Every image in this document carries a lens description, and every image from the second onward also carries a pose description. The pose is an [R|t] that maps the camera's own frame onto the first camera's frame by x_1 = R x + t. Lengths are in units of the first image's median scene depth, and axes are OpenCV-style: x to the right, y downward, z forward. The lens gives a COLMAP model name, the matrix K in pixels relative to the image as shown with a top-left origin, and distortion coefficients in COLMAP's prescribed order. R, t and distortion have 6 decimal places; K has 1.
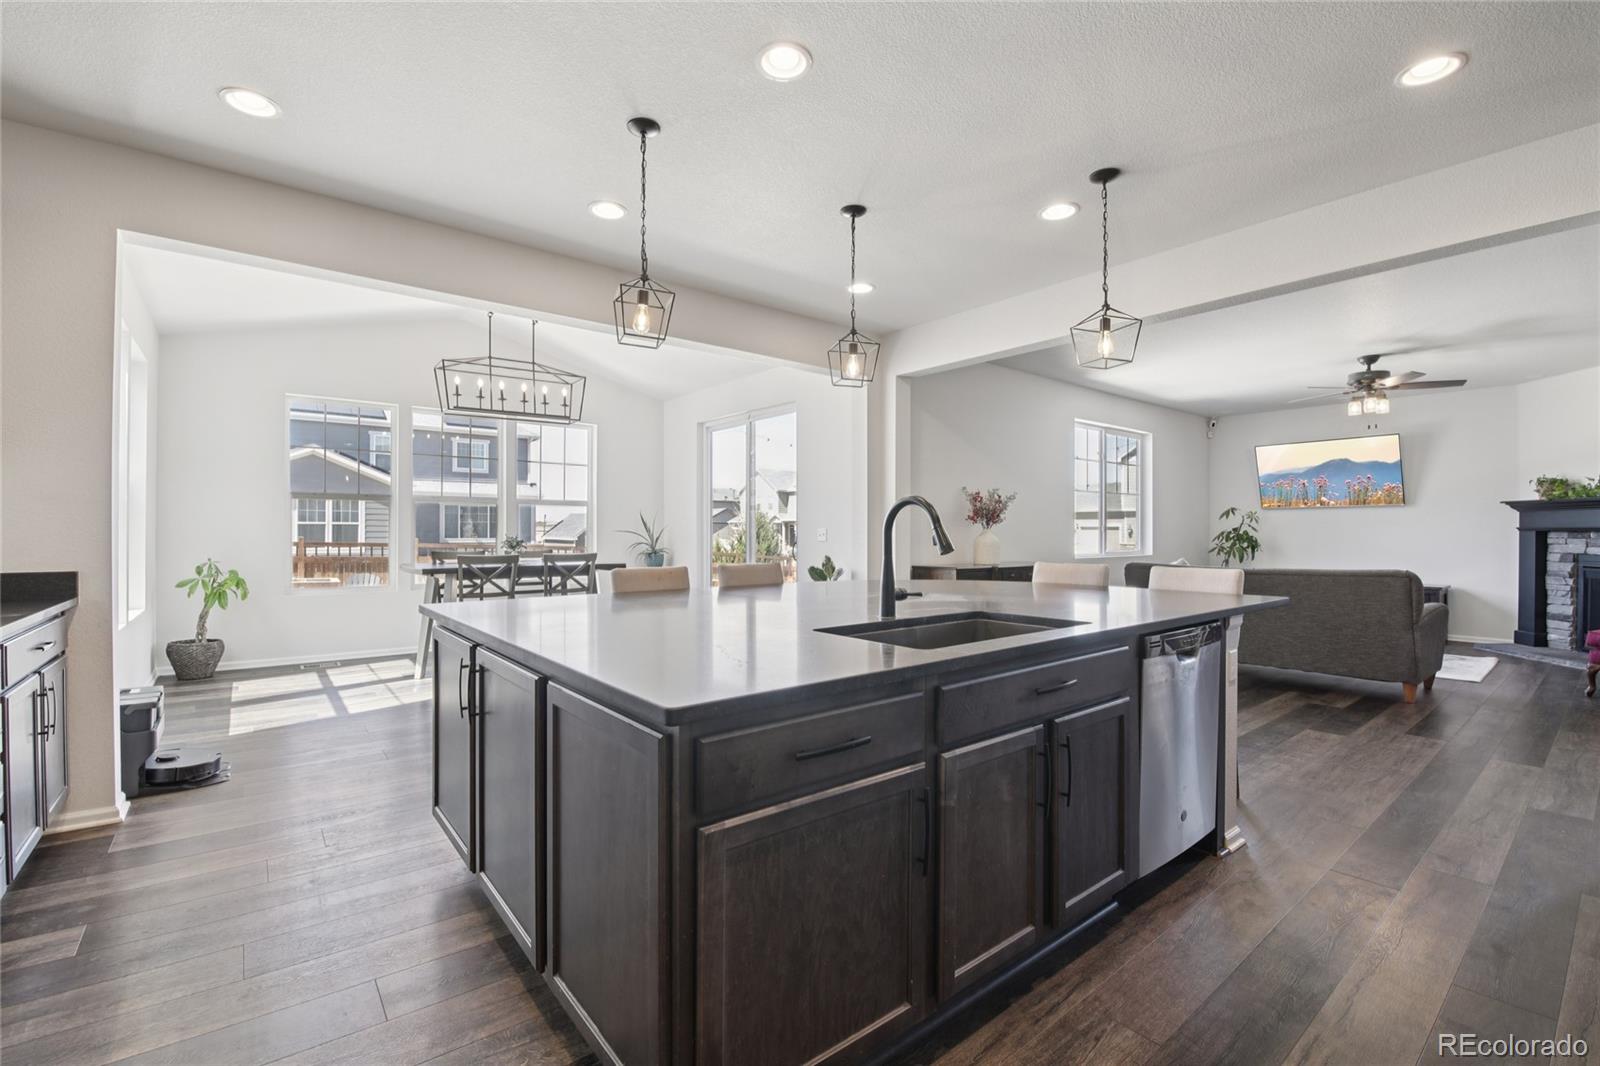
lens RADIAL K [[690.9, 0, 806.9], [0, 690.9, 532.5], [0, 0, 1]] dist [-0.014628, -0.005010]
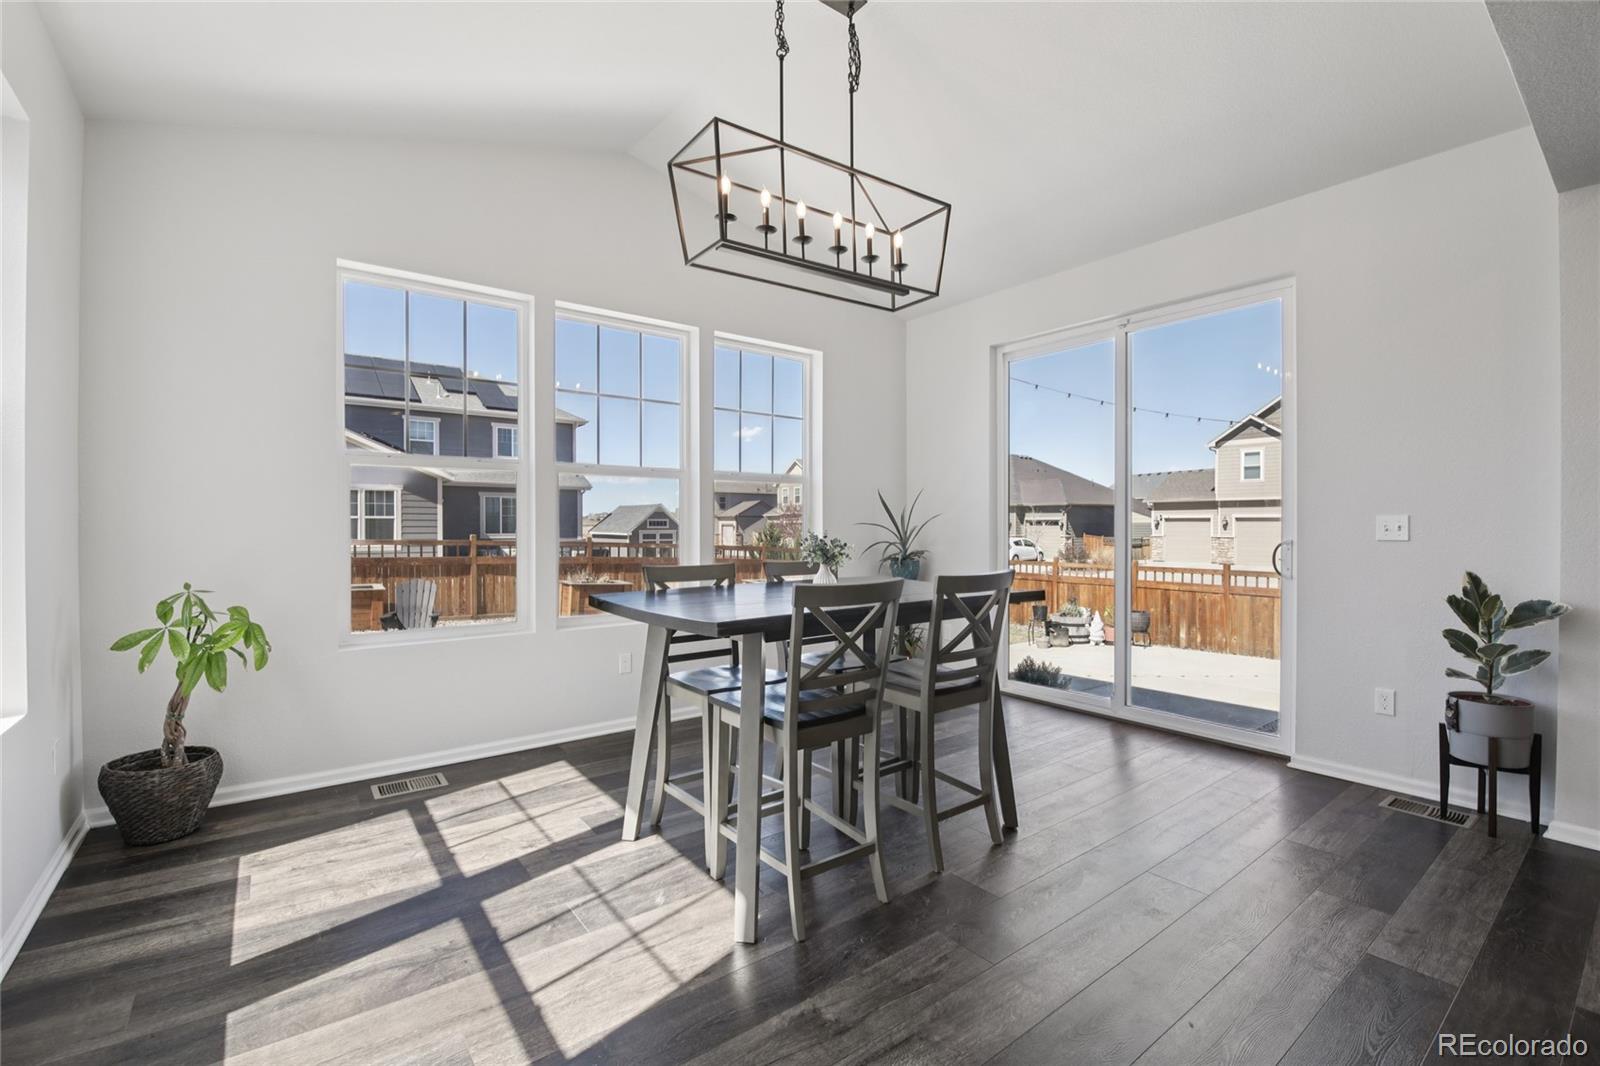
lens RADIAL K [[690.9, 0, 798.0], [0, 690.9, 531.9], [0, 0, 1]] dist [-0.014628, -0.005010]
pose [[0.999568, -0.004019, -0.029105, -0.404905], [0.004261, 0.999957, 0.008241, 0.000353], [0.029071, -0.008362, 0.999542, 0.497041]]
